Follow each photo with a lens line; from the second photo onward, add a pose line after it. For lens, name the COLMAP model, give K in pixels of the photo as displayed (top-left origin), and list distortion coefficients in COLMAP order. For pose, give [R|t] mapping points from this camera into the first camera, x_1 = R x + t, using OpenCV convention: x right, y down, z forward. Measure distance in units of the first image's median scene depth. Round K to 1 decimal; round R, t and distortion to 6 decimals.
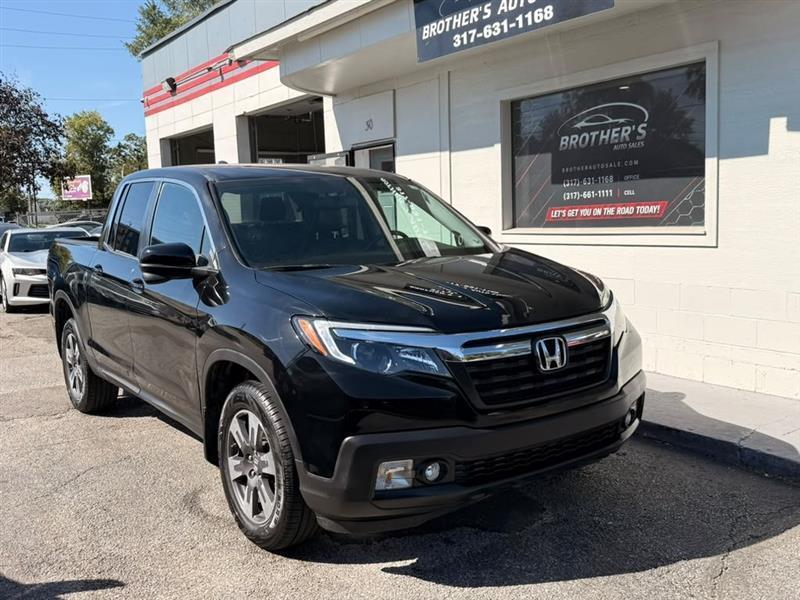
lens RADIAL K [[765.7, 0, 393.9], [0, 765.7, 300.5], [0, 0, 1]] dist [0.004990, 0.000000]
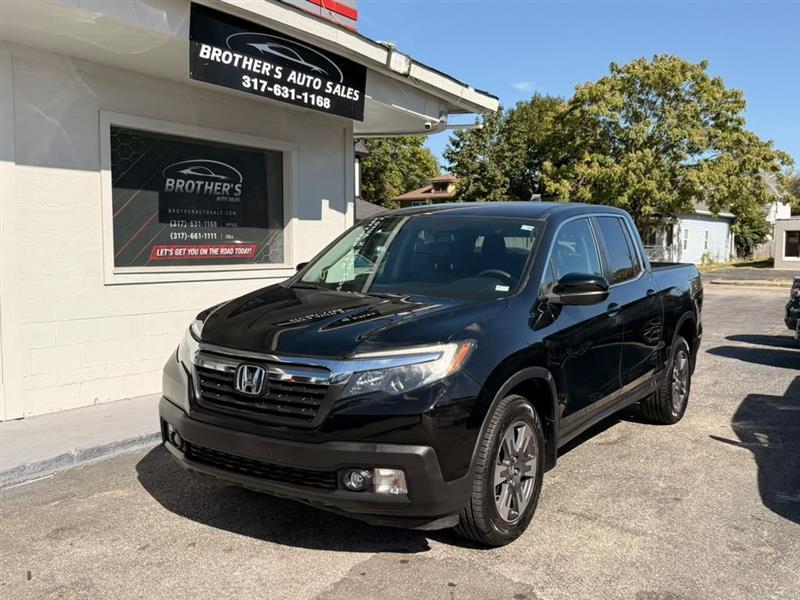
lens RADIAL K [[765.7, 0, 405.4], [0, 765.7, 297.9], [0, 0, 1]] dist [0.004990, 0.000000]
pose [[-0.360092, -0.029668, 0.932445, -0.968600], [0.106926, 0.991595, 0.072843, -0.105840], [-0.926769, 0.125933, -0.353893, 1.216514]]
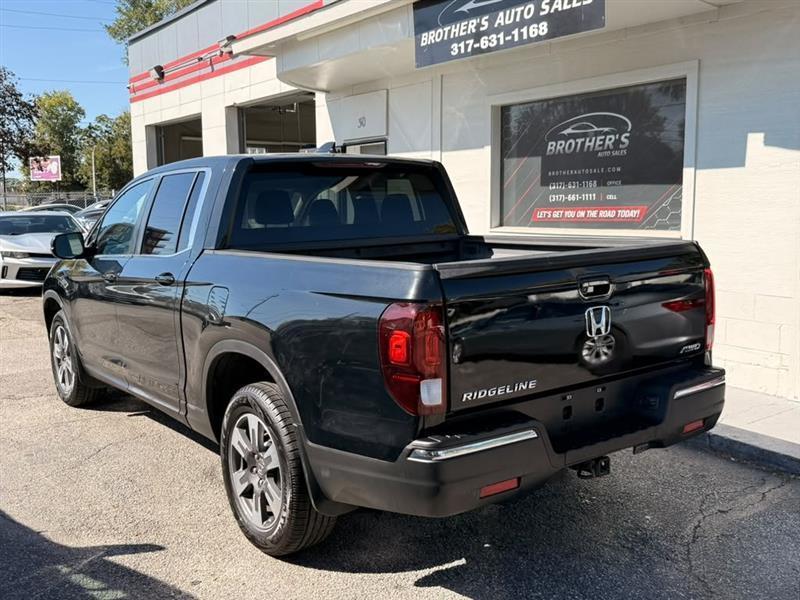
lens RADIAL K [[765.7, 0, 391.8], [0, 765.7, 296.6], [0, 0, 1]] dist [0.004990, 0.000000]
pose [[0.999138, 0.023207, 0.034432, -0.033438], [-0.023469, 0.999698, 0.007230, -0.002647], [-0.034254, -0.008032, 0.999381, -0.060143]]
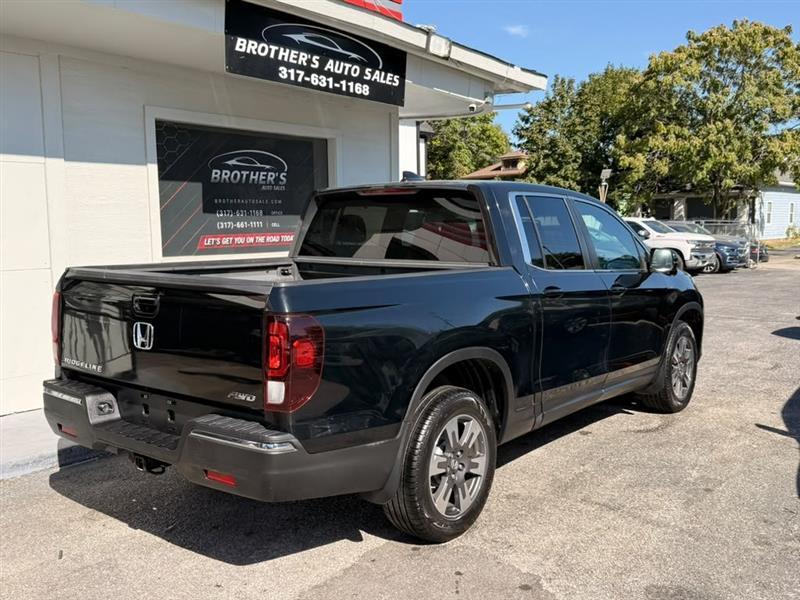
lens RADIAL K [[765.7, 0, 403.5], [0, 765.7, 297.5], [0, 0, 1]] dist [0.004990, 0.000000]
pose [[-0.267372, -0.051824, 0.962199, -0.988387], [0.125621, 0.988156, 0.088129, -0.110264], [-0.955370, 0.144436, -0.257695, 1.169708]]
